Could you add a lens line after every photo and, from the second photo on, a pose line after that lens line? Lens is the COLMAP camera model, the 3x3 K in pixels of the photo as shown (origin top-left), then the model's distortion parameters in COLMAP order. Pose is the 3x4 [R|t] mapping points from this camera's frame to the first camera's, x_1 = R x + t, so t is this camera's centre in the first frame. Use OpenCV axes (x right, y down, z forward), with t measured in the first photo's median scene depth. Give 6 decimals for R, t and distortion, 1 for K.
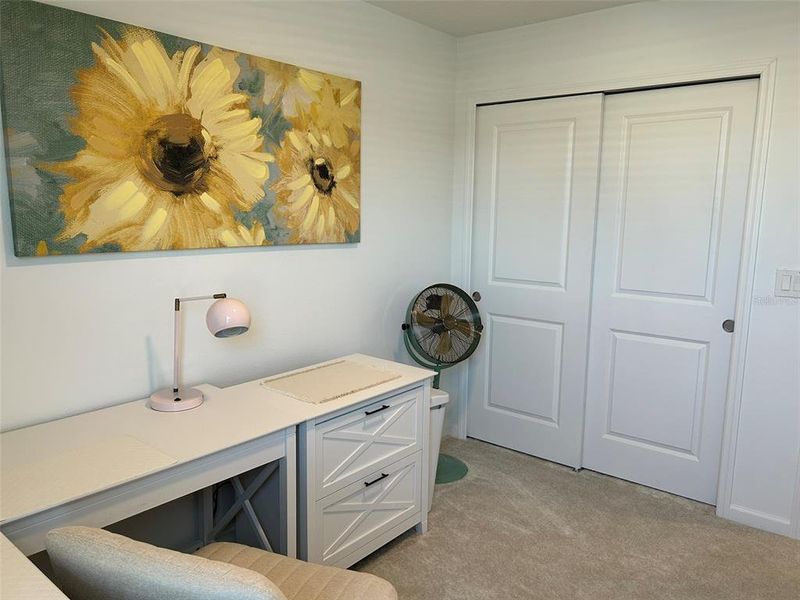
lens RADIAL K [[603.5, 0, 403.8], [0, 603.5, 304.9], [0, 0, 1]] dist [0.035913, -0.044529]
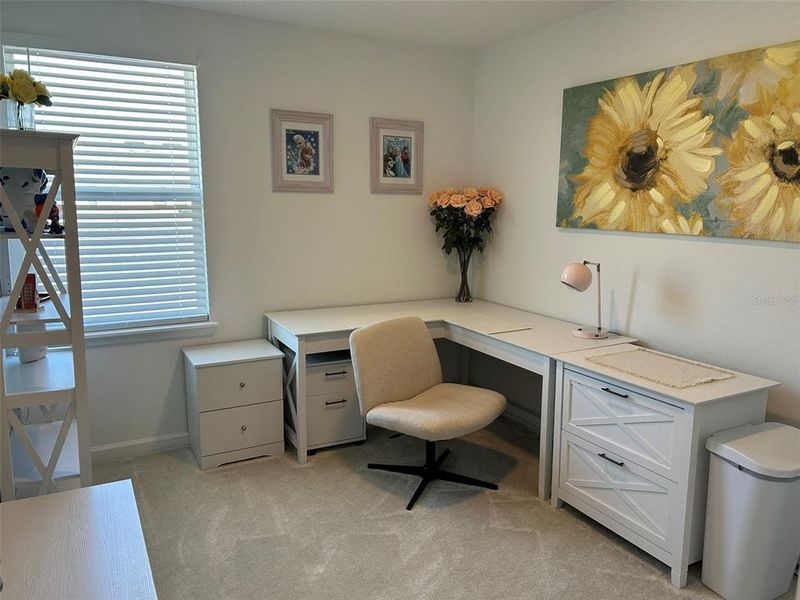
lens RADIAL K [[603.5, 0, 402.4], [0, 603.5, 296.1], [0, 0, 1]] dist [0.035913, -0.044529]
pose [[-0.372228, 0.132496, -0.918636, 1.026932], [-0.157705, 0.966337, 0.203278, -0.140274], [0.914645, 0.220539, -0.338802, 0.982281]]
